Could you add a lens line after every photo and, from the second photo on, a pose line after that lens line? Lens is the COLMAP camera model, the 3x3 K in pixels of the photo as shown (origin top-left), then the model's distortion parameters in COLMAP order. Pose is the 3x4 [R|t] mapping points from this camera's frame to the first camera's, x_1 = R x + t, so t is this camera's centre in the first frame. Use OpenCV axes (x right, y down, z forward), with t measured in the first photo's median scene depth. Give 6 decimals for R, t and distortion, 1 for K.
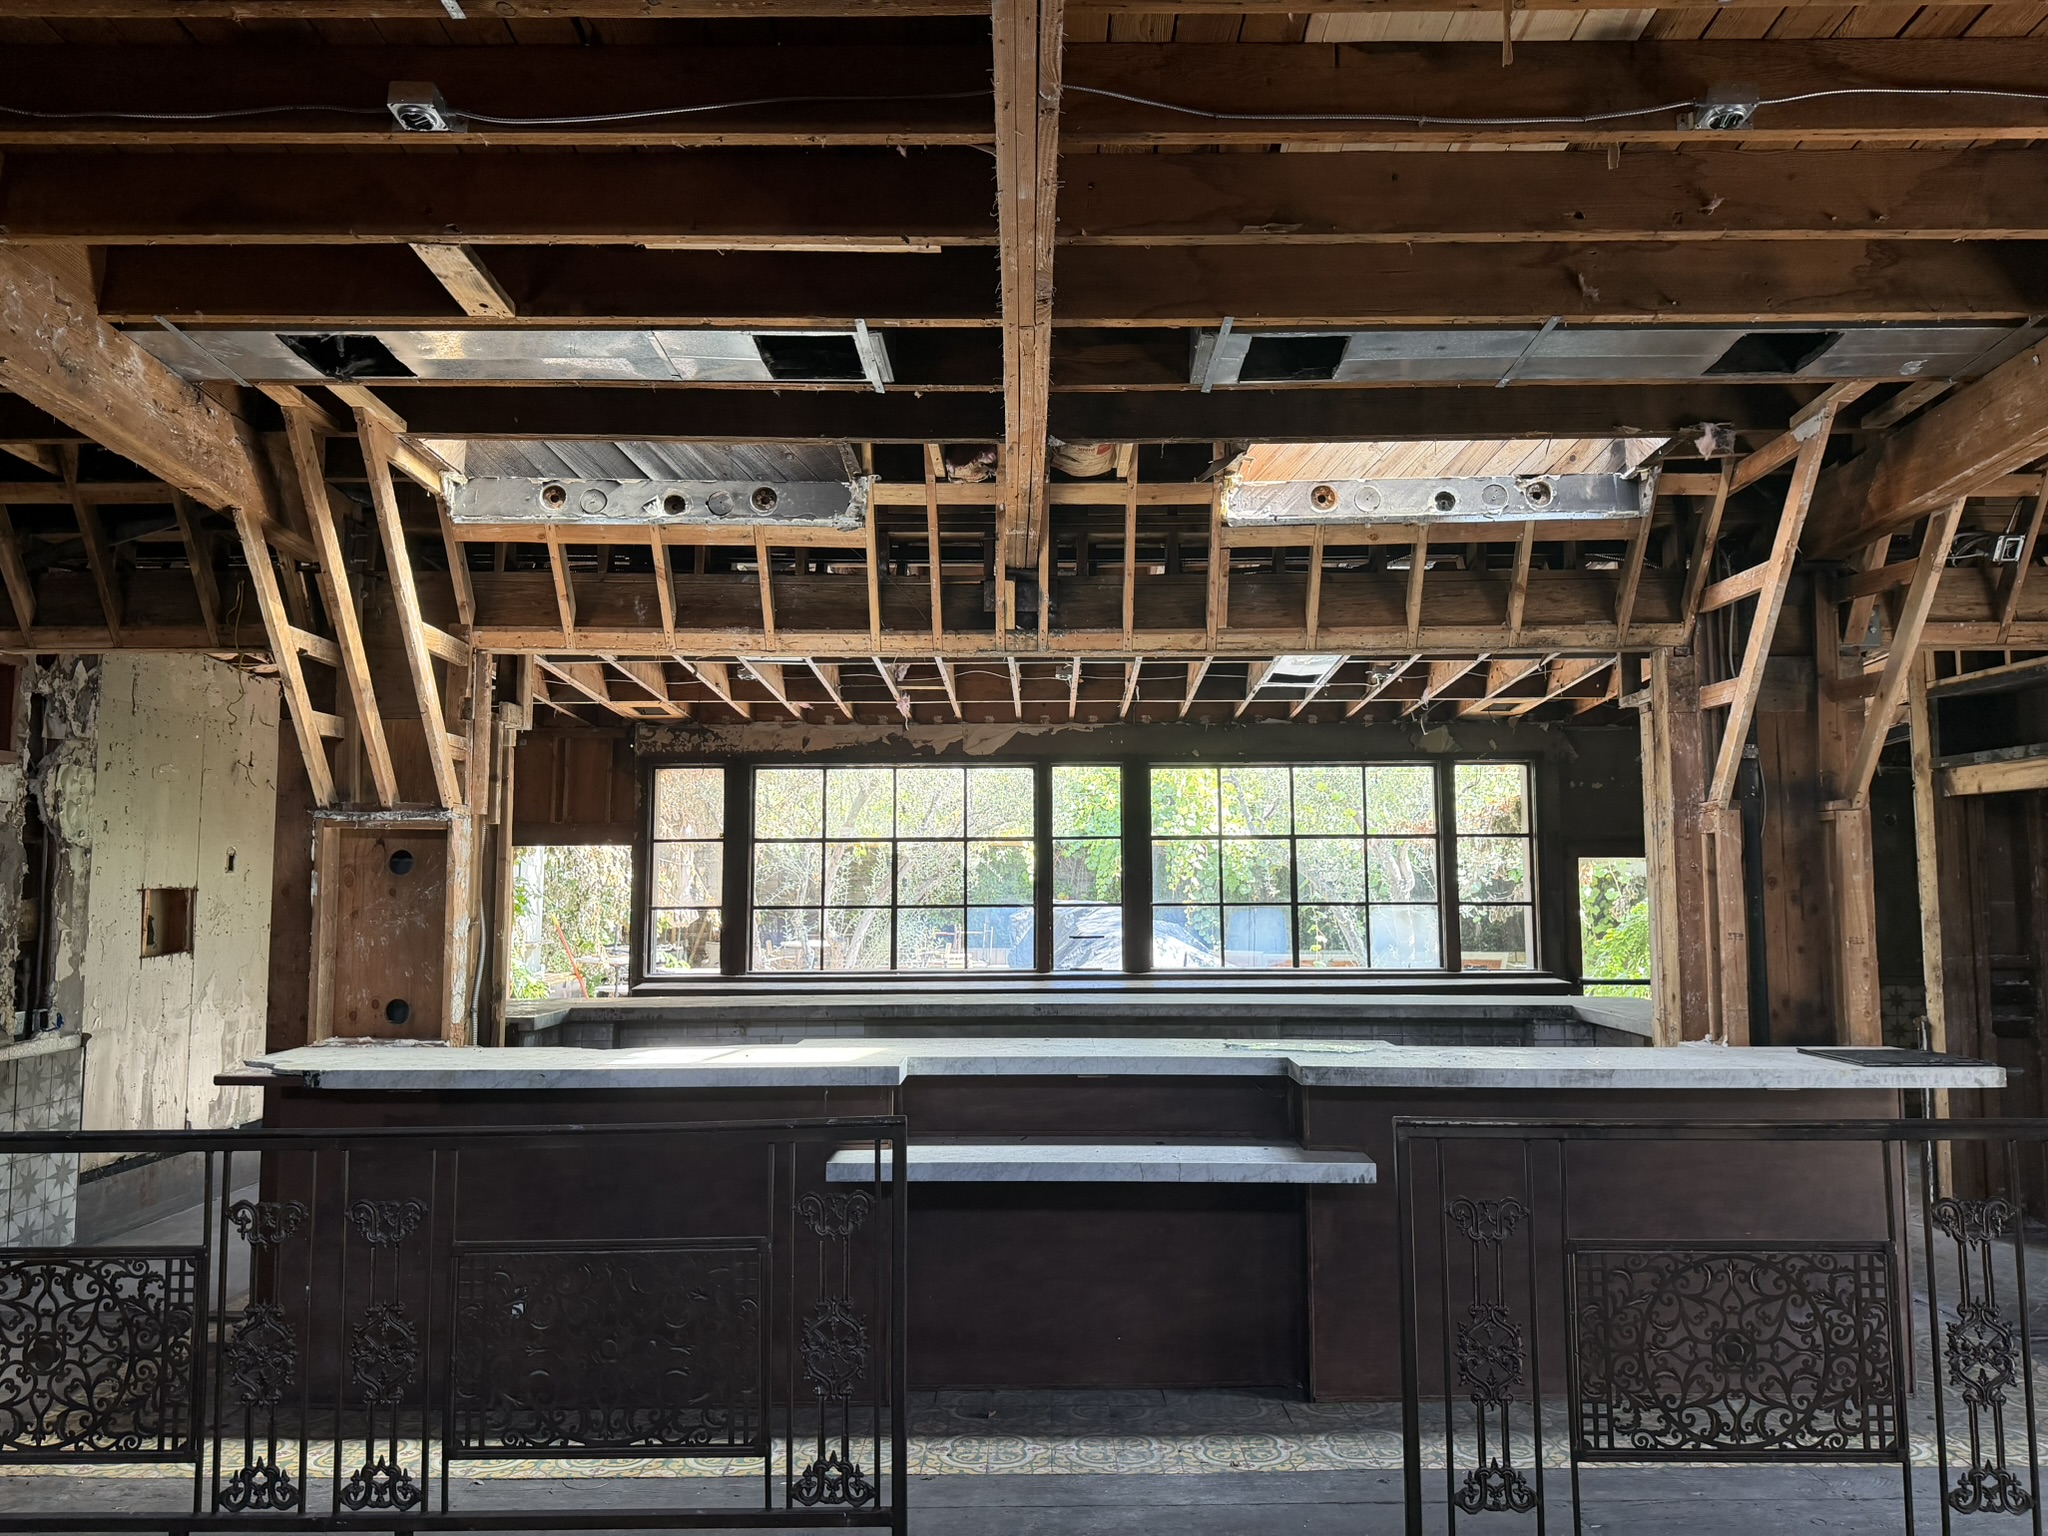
lens RADIAL K [[1427.4, 0, 1032.3], [0, 1427.4, 766.3], [0, 0, 1]] dist [0.065701, -0.085777]
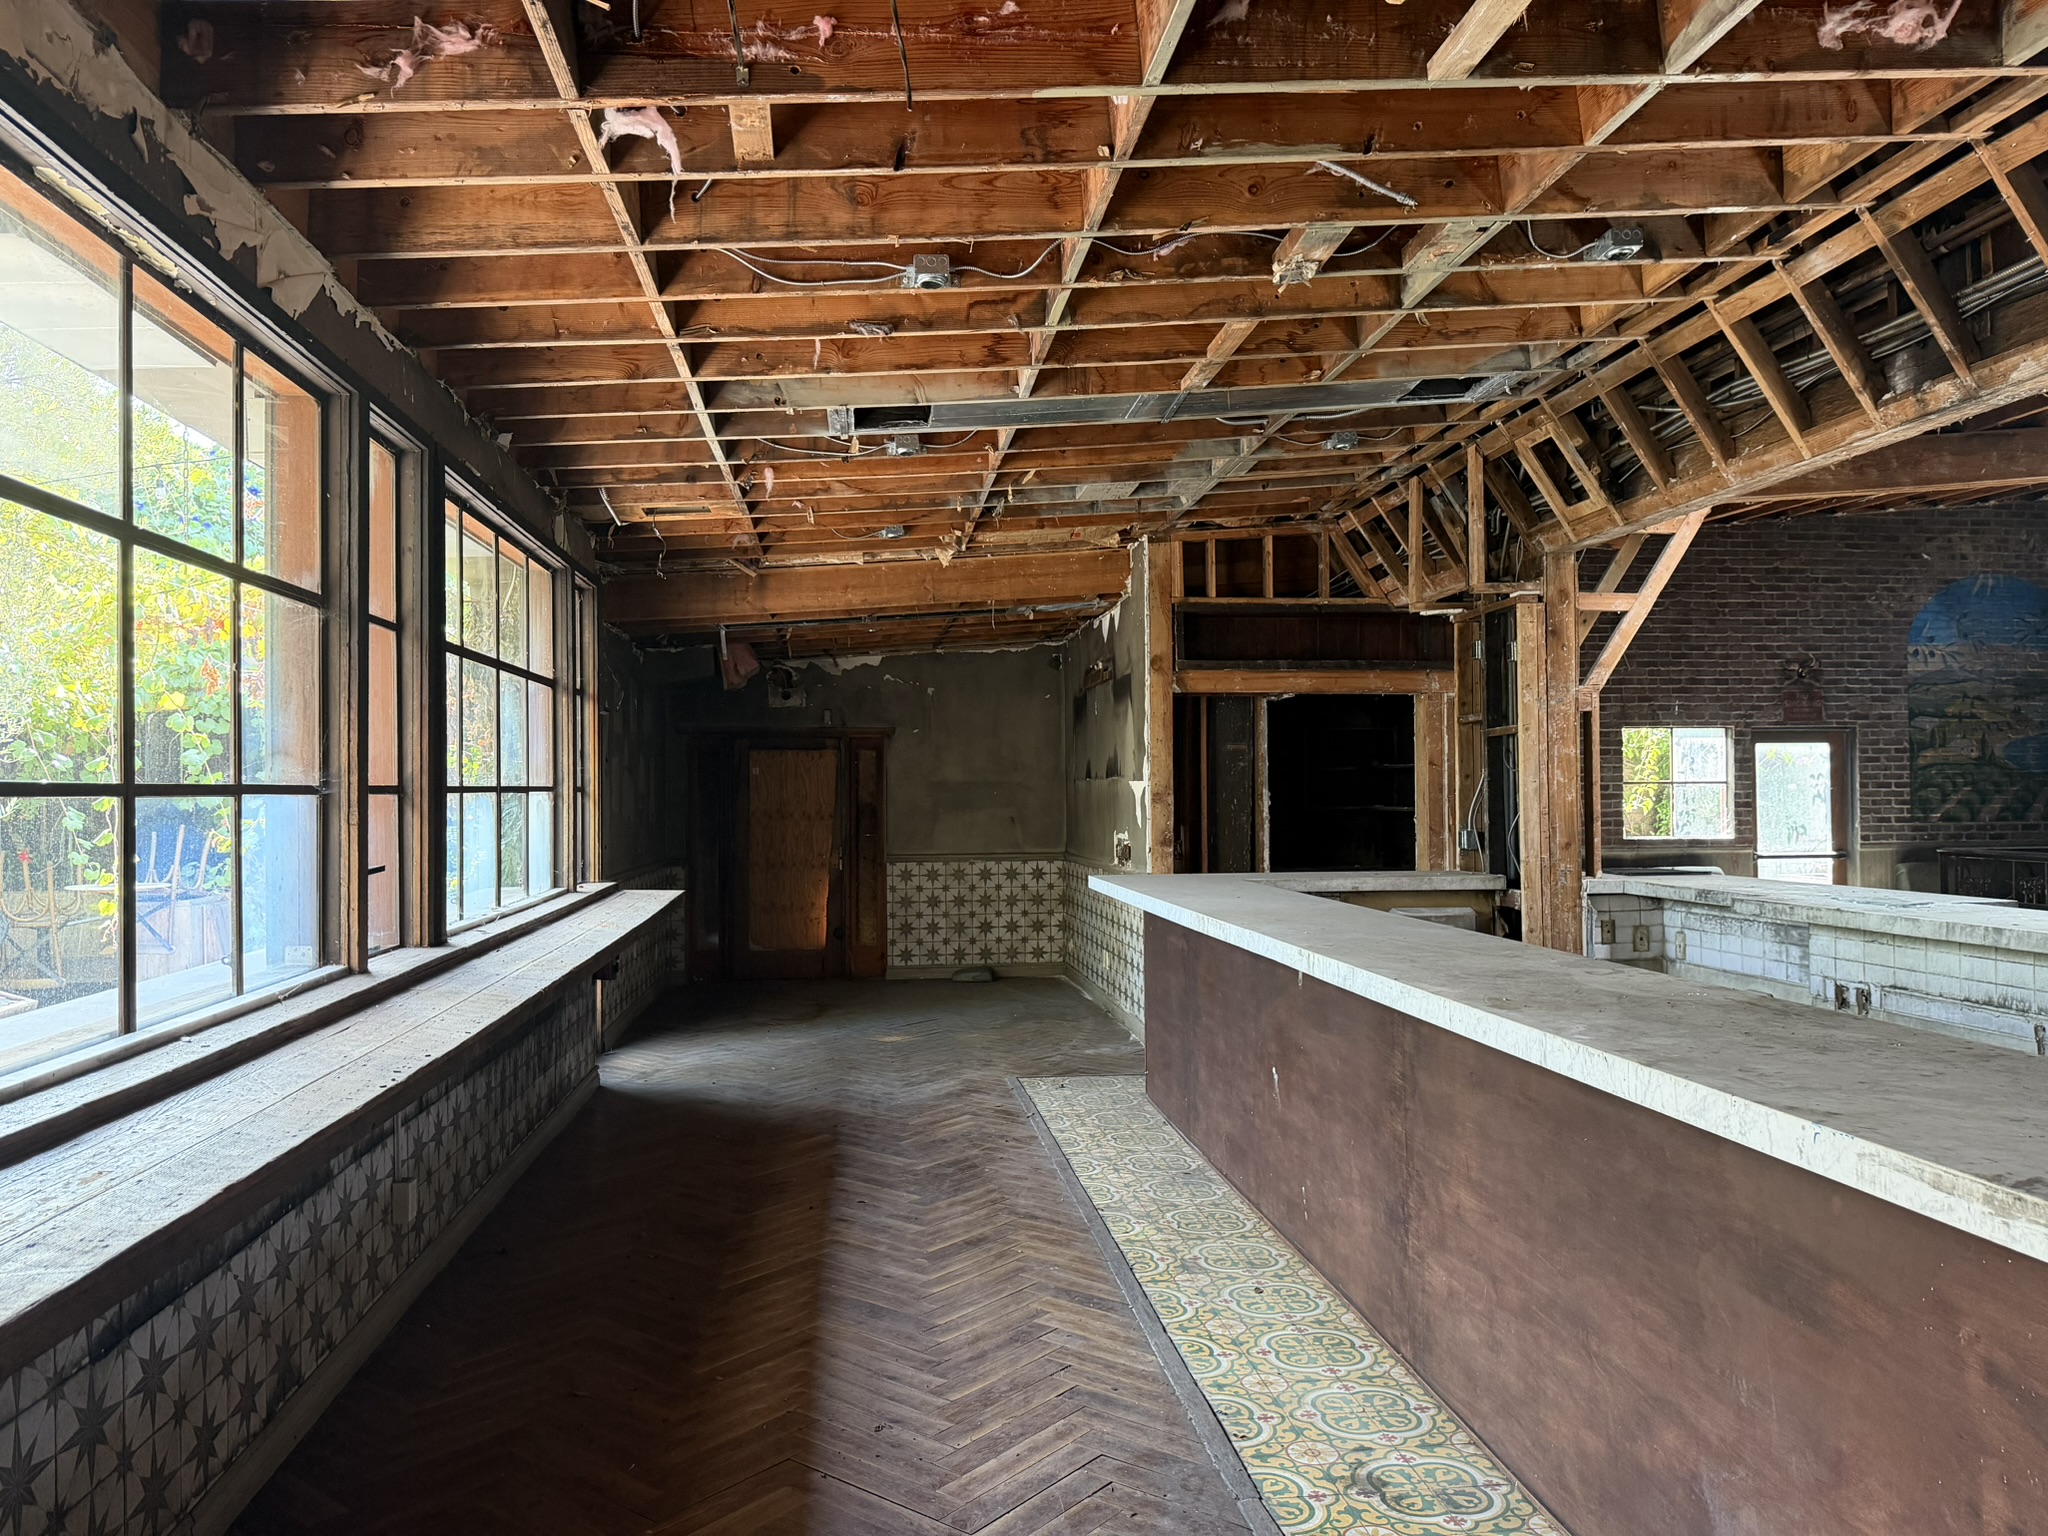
lens RADIAL K [[1466.5, 0, 1021.9], [0, 1466.5, 771.0], [0, 0, 1]] dist [-0.004564, -0.013178]
pose [[-0.115095, 0.022299, 0.993104, -0.740691], [-0.071891, 0.996939, -0.030717, 0.174460], [-0.990750, -0.074930, -0.113139, 1.640960]]
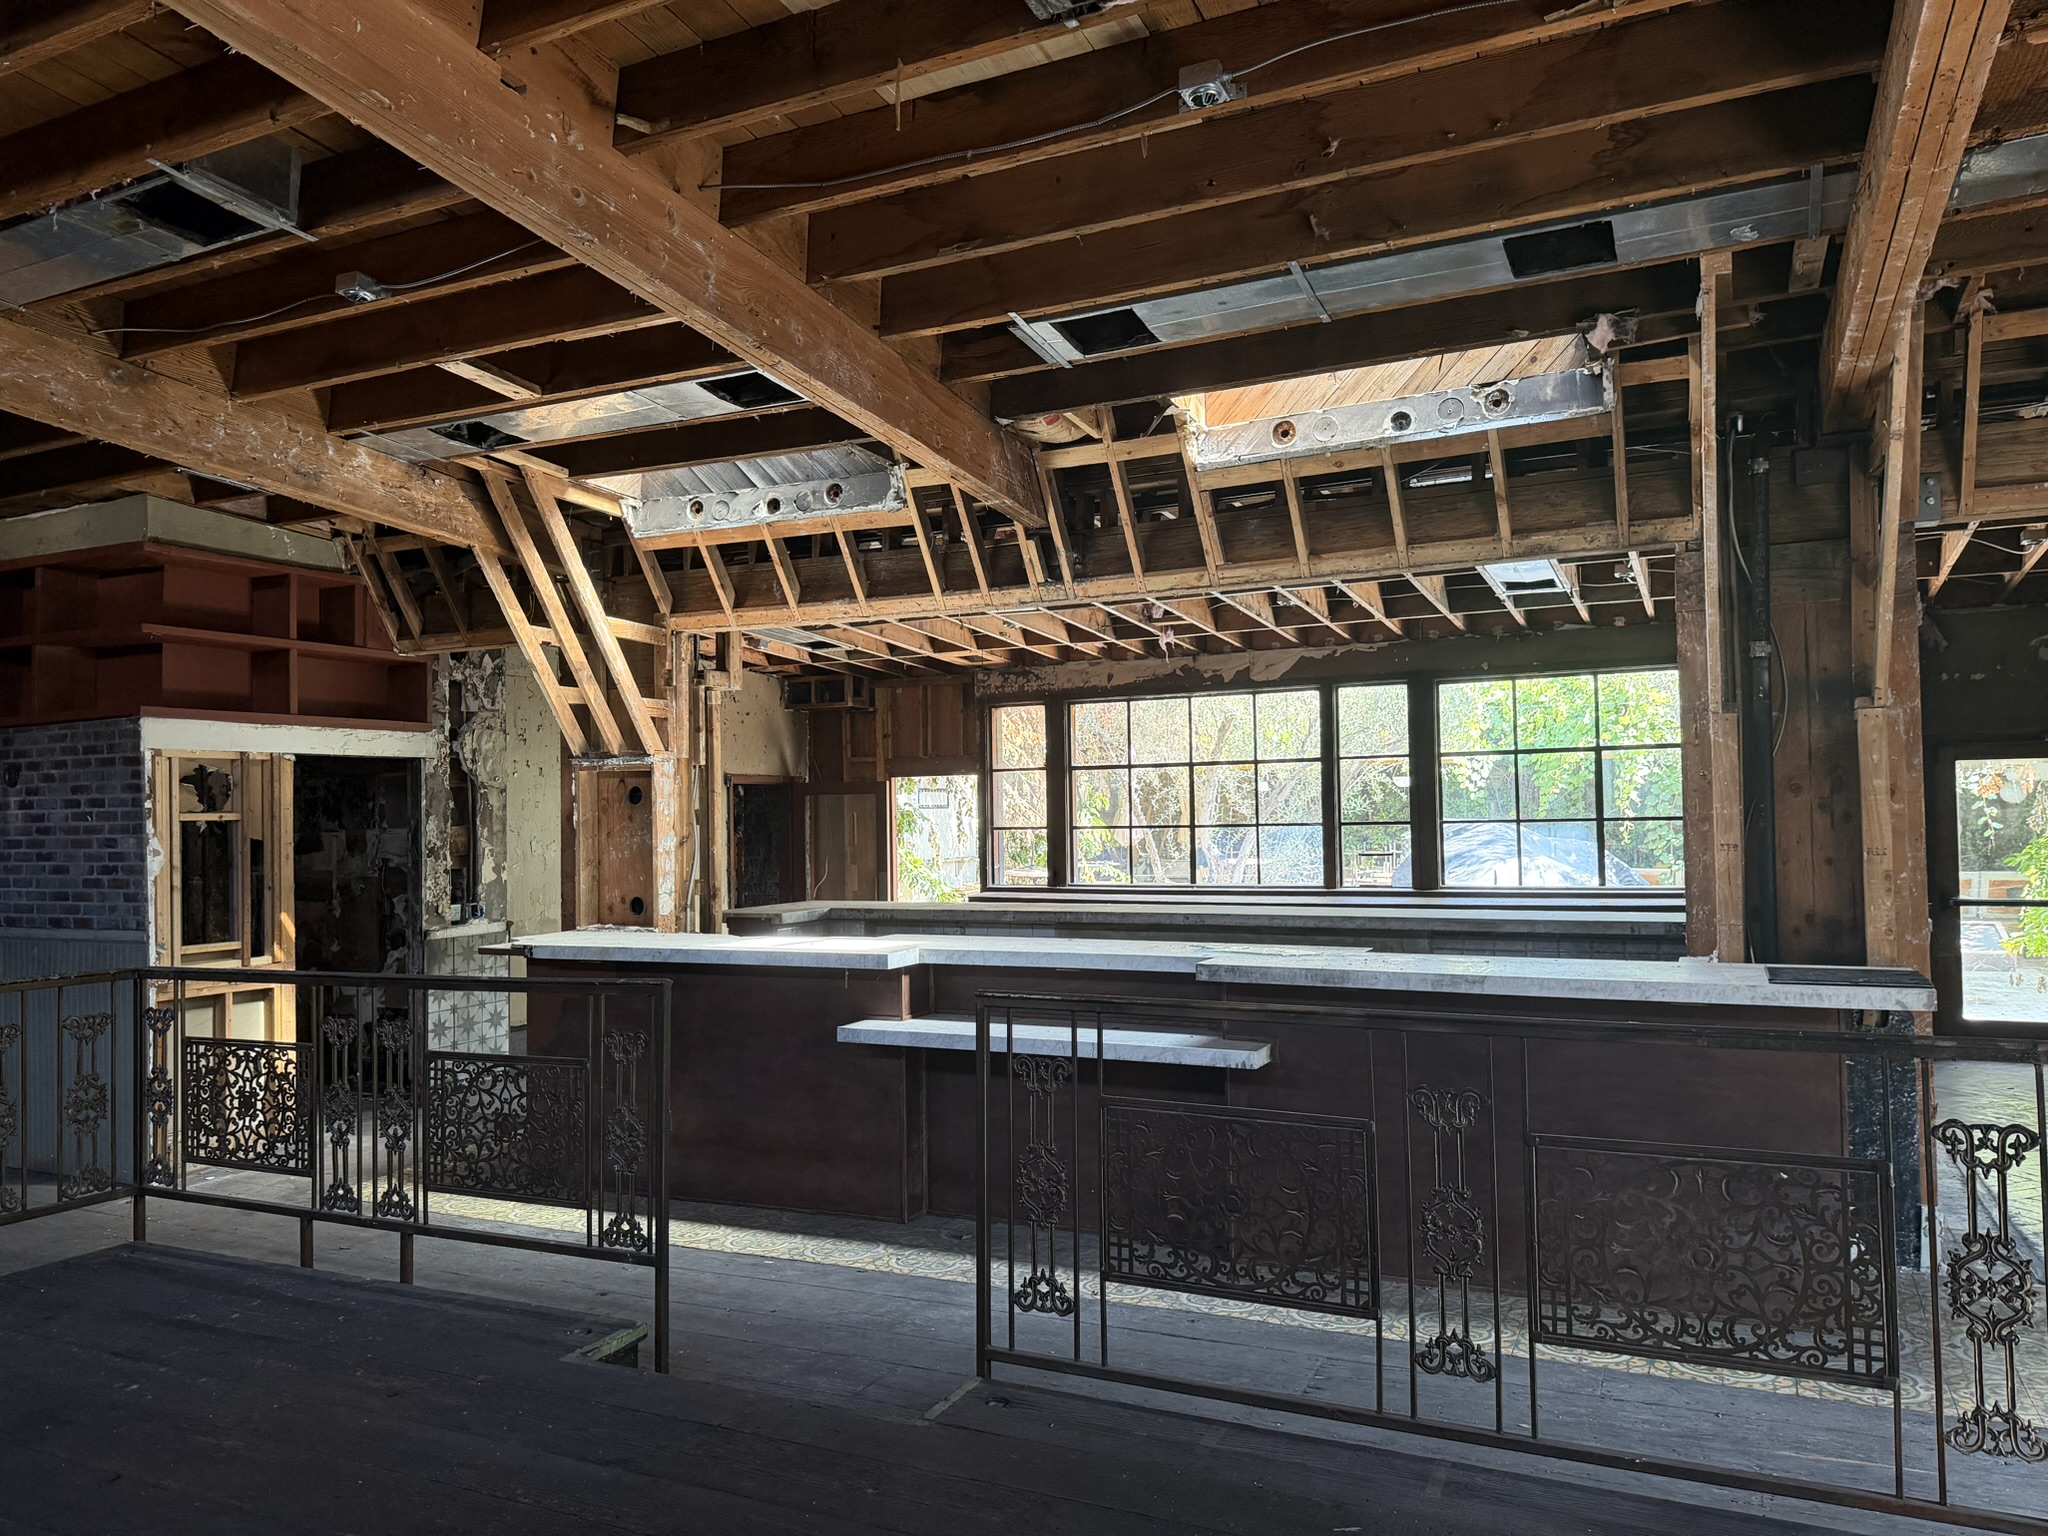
lens RADIAL K [[1422.7, 0, 1029.6], [0, 1422.7, 773.4], [0, 0, 1]] dist [0.143664, -0.269208]
pose [[0.903366, -0.025256, -0.428125, 0.476449], [0.050842, 0.997532, 0.048432, 0.000462], [0.425845, -0.065518, 0.902421, -0.044538]]
